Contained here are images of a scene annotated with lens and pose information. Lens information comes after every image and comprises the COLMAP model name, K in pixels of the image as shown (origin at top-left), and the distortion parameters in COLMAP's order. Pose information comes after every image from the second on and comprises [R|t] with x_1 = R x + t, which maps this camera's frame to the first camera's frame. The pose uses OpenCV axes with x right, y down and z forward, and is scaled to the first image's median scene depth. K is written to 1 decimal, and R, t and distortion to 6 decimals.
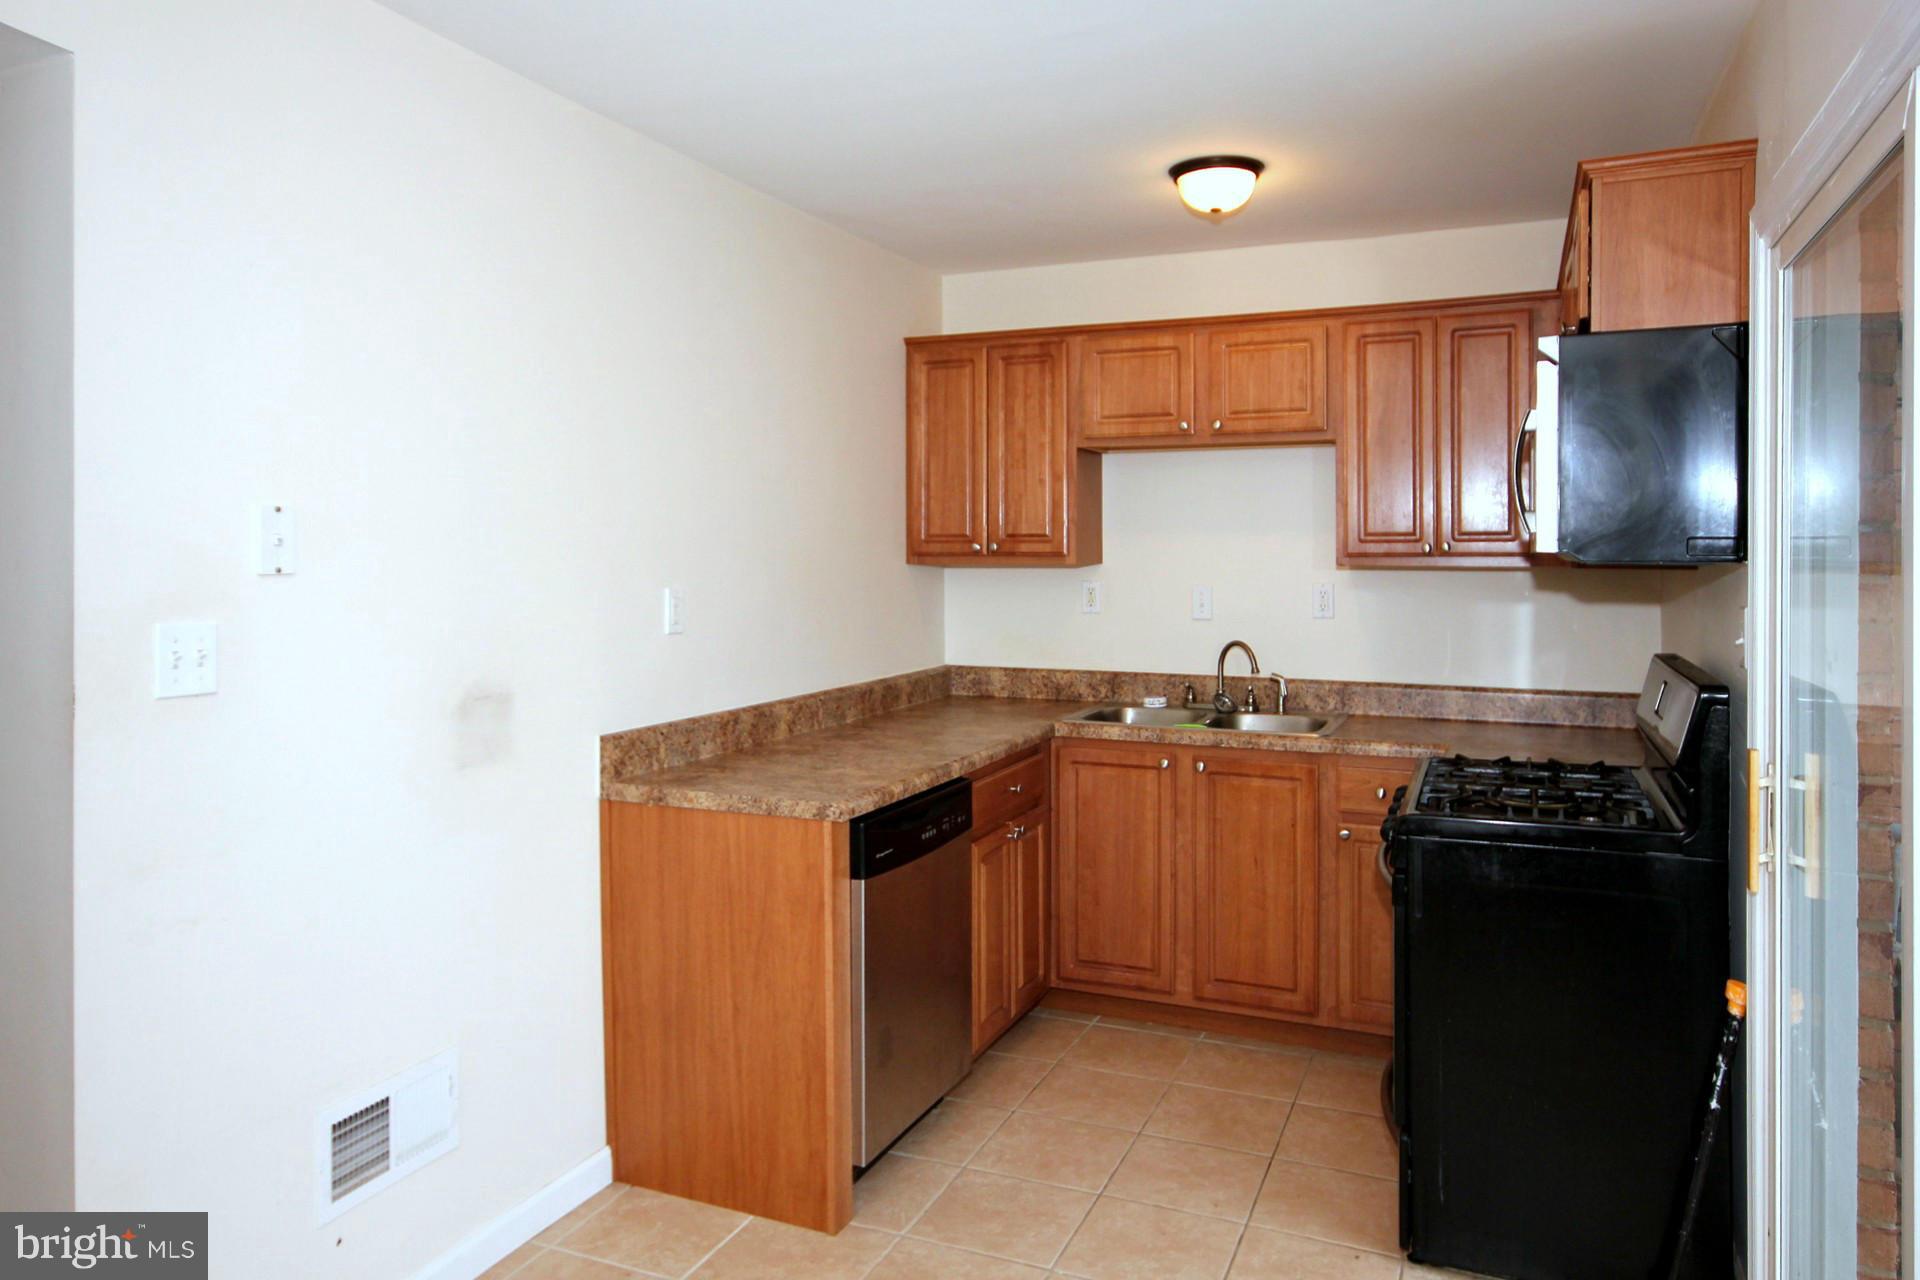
lens RADIAL K [[1297.0, 0, 957.8], [0, 1297.0, 559.9], [0, 0, 1]] dist [0.005530, 0.001550]
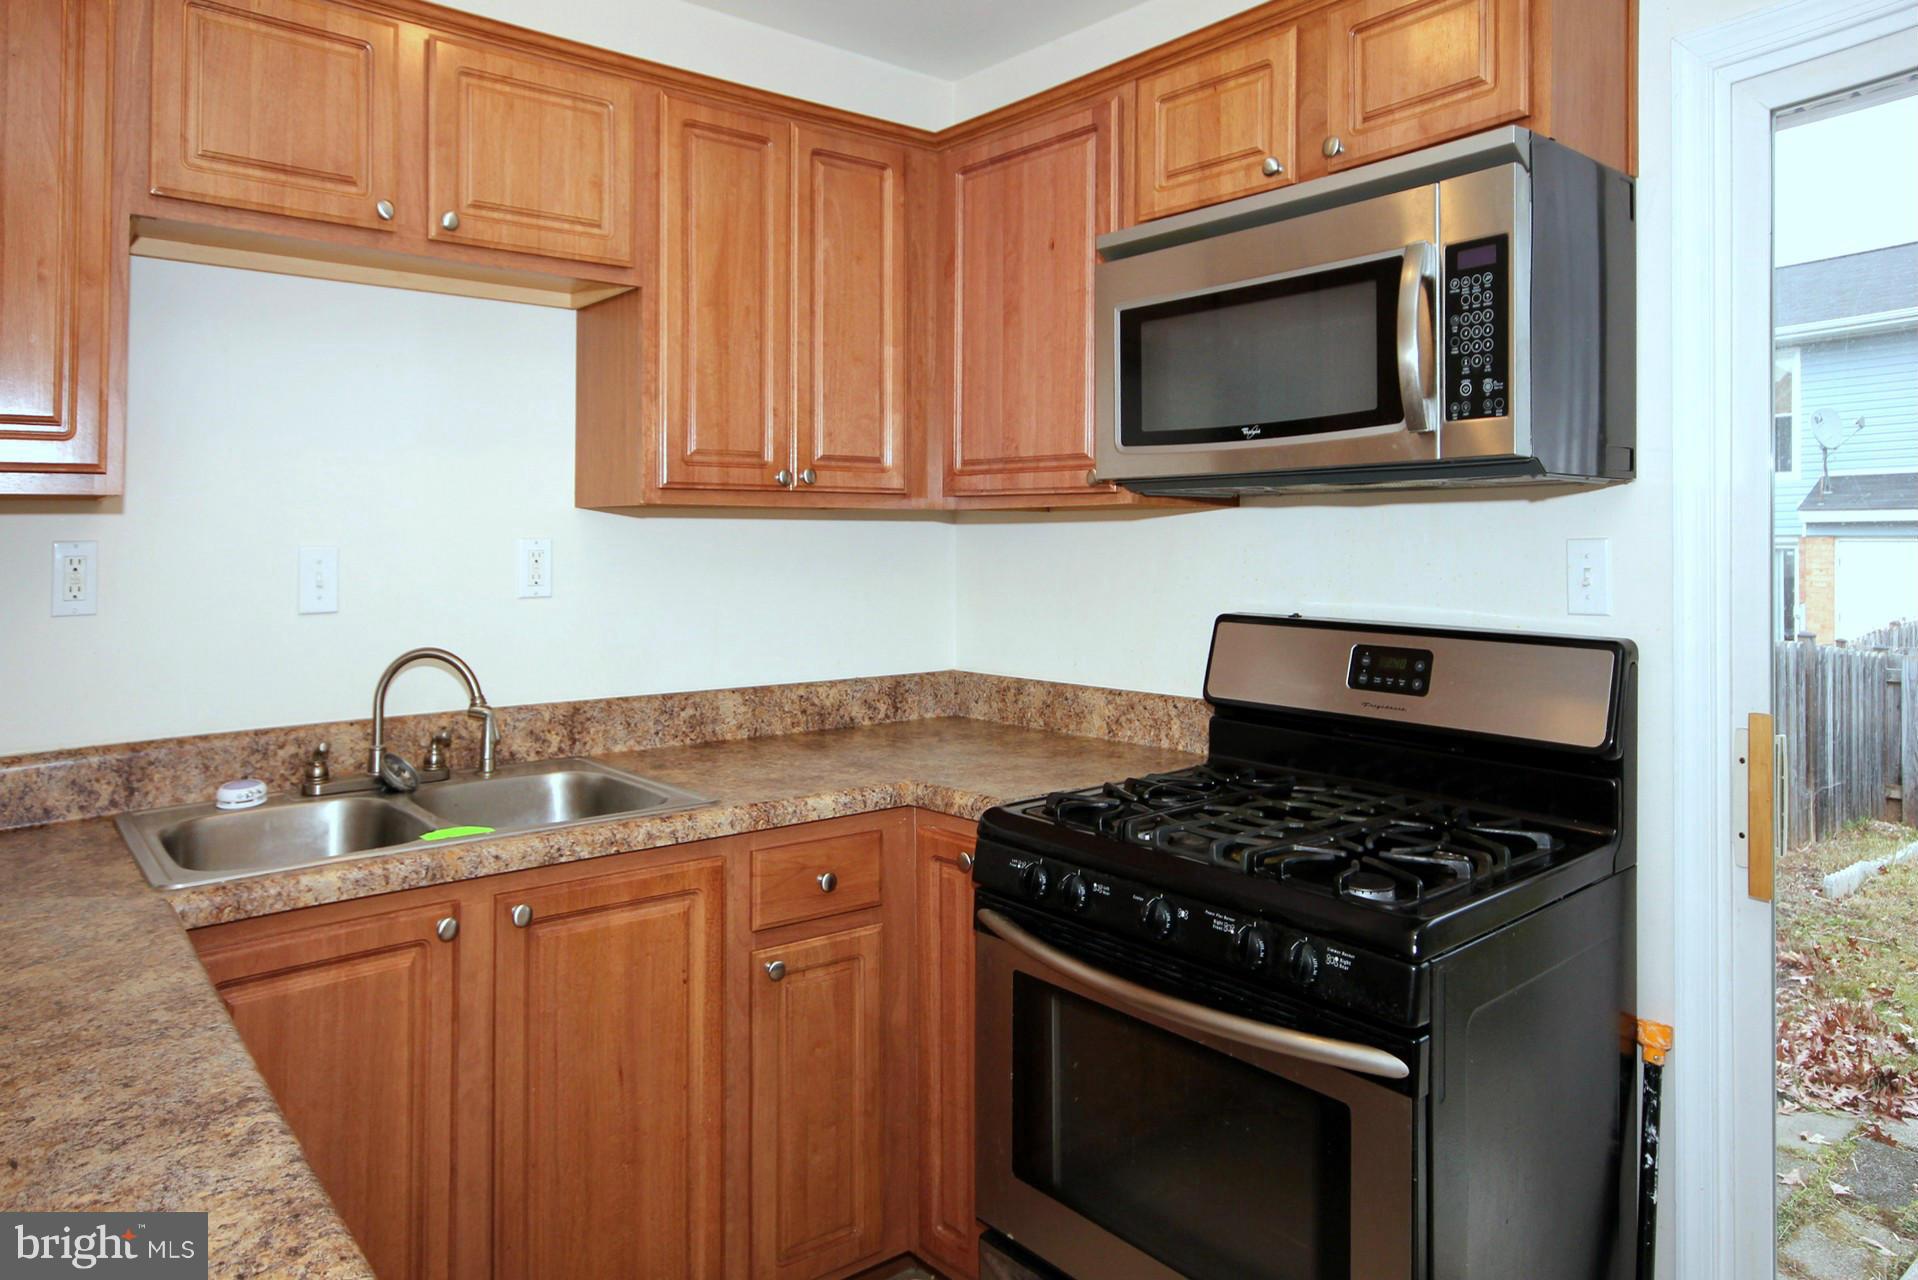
lens RADIAL K [[1295.6, 0, 887.1], [0, 1295.6, 506.4], [0, 0, 1]] dist [0.005530, 0.001550]
pose [[0.443129, 0.022057, 0.896187, -0.184067], [0.006999, 0.999582, -0.028062, 0.022896], [-0.896431, 0.018708, 0.442789, 0.657293]]
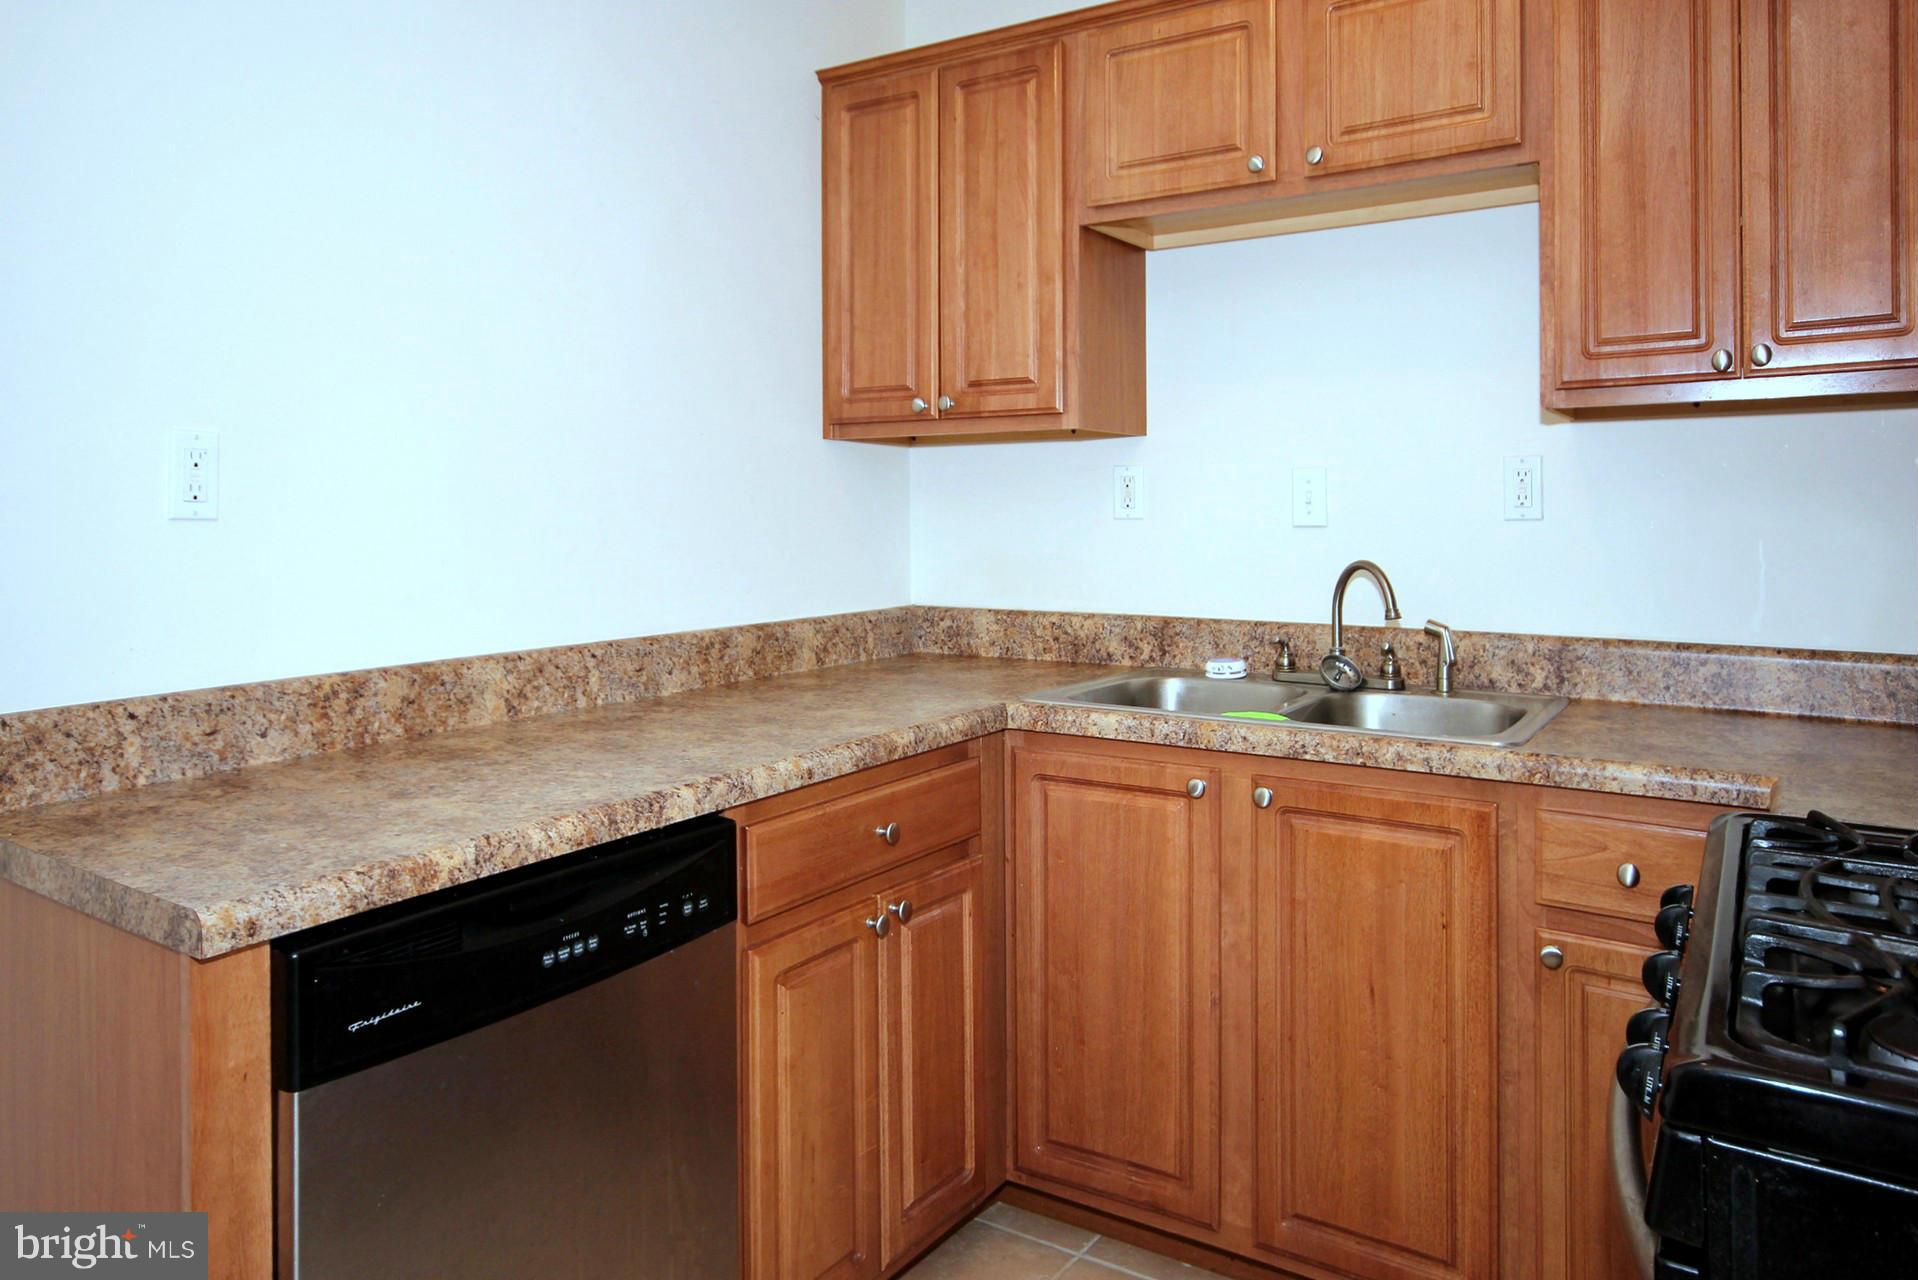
lens RADIAL K [[1295.6, 0, 1018.1], [0, 1295.6, 510.3], [0, 0, 1]] dist [0.005530, 0.001550]
pose [[0.990213, -0.000865, -0.139559, 0.160874], [-0.000418, 0.999958, -0.009164, 0.050210], [0.139561, 0.009132, 0.990171, 0.471898]]
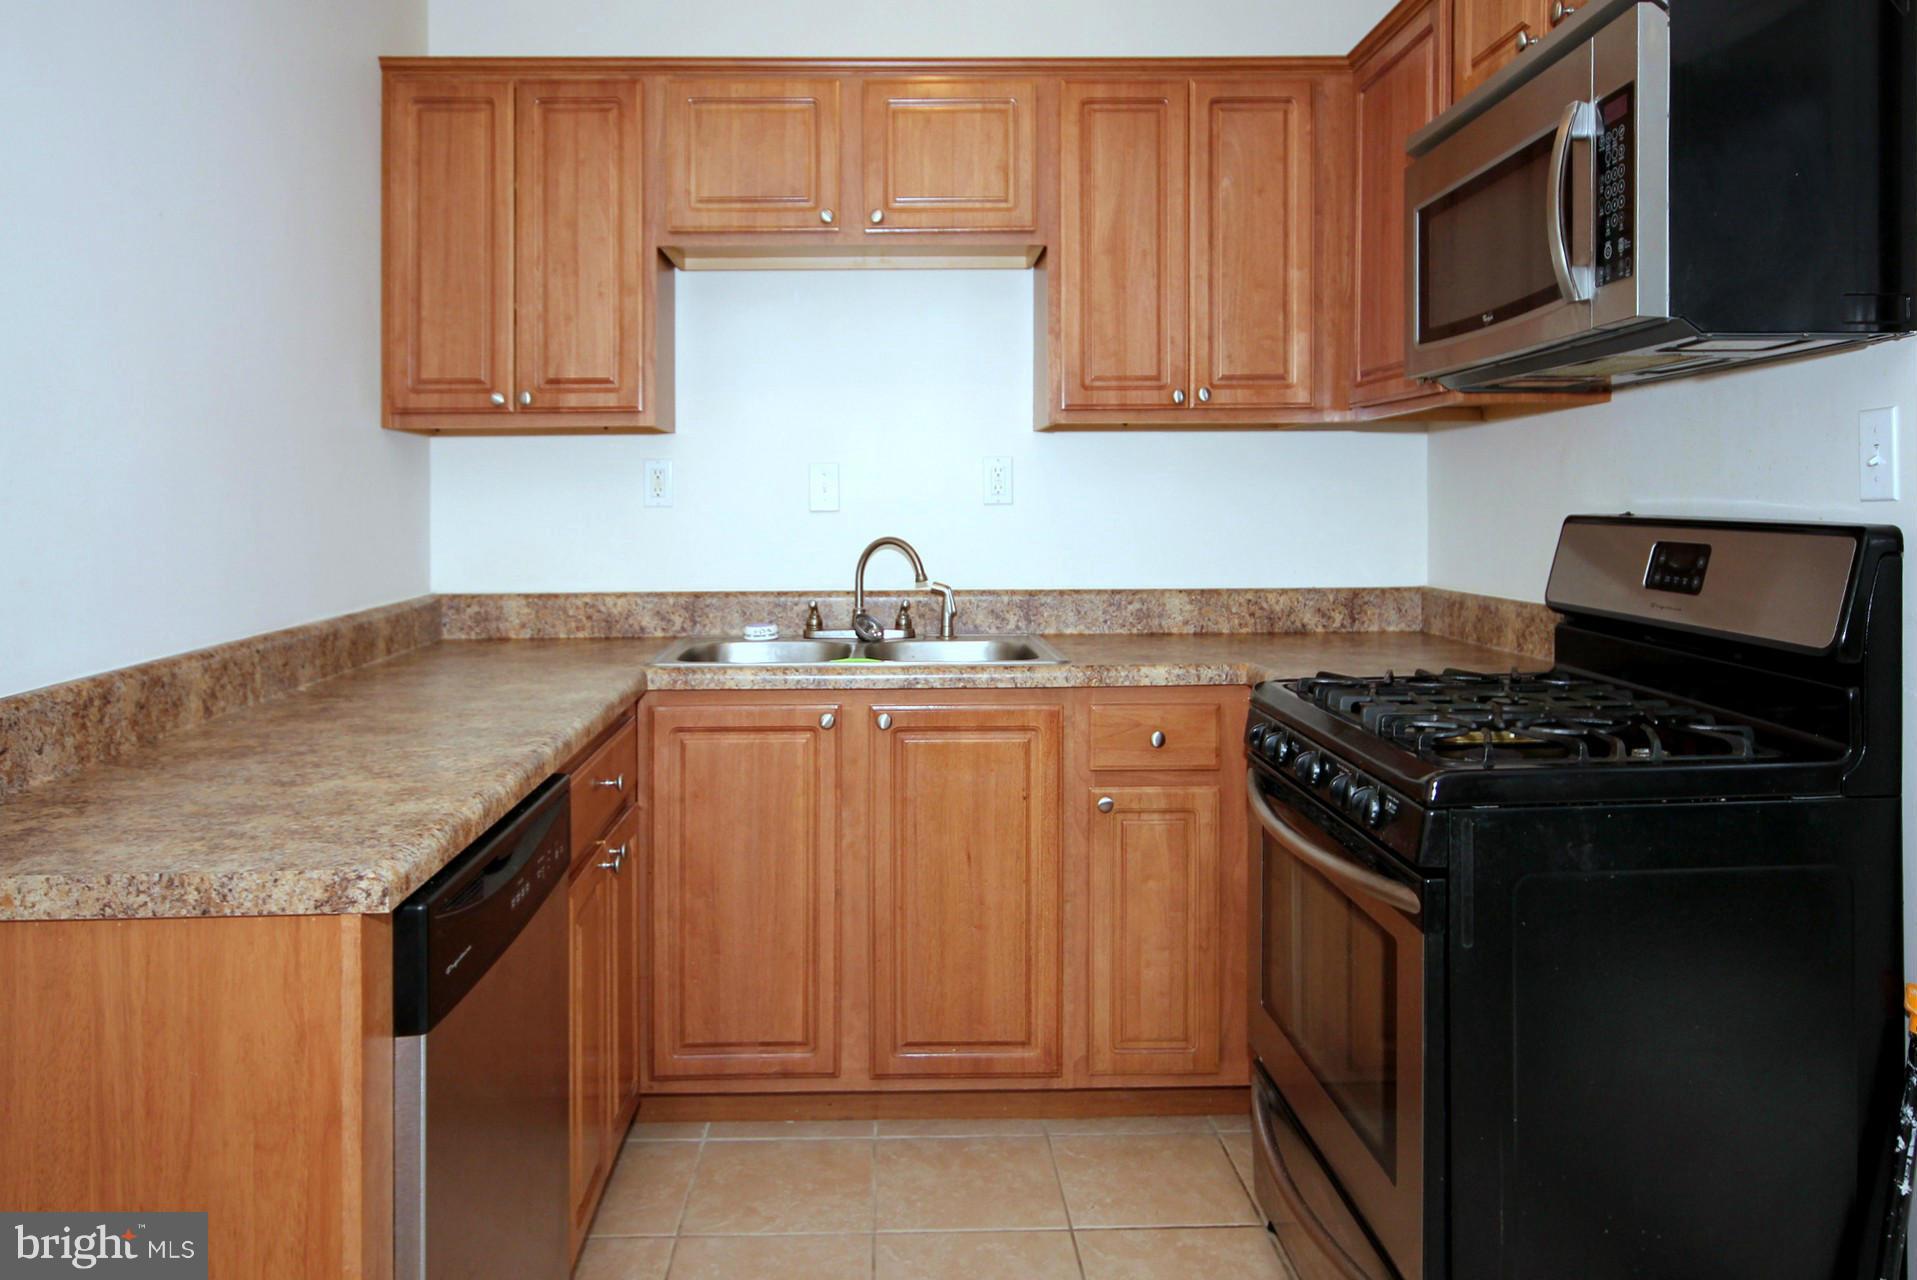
lens RADIAL K [[1295.0, 0, 886.9], [0, 1295.0, 503.5], [0, 0, 1]] dist [0.005530, 0.001550]
pose [[0.905670, -0.004338, 0.423962, -0.089316], [0.007993, 0.999945, -0.006842, 0.053111], [-0.423908, 0.009585, 0.905654, 0.401532]]
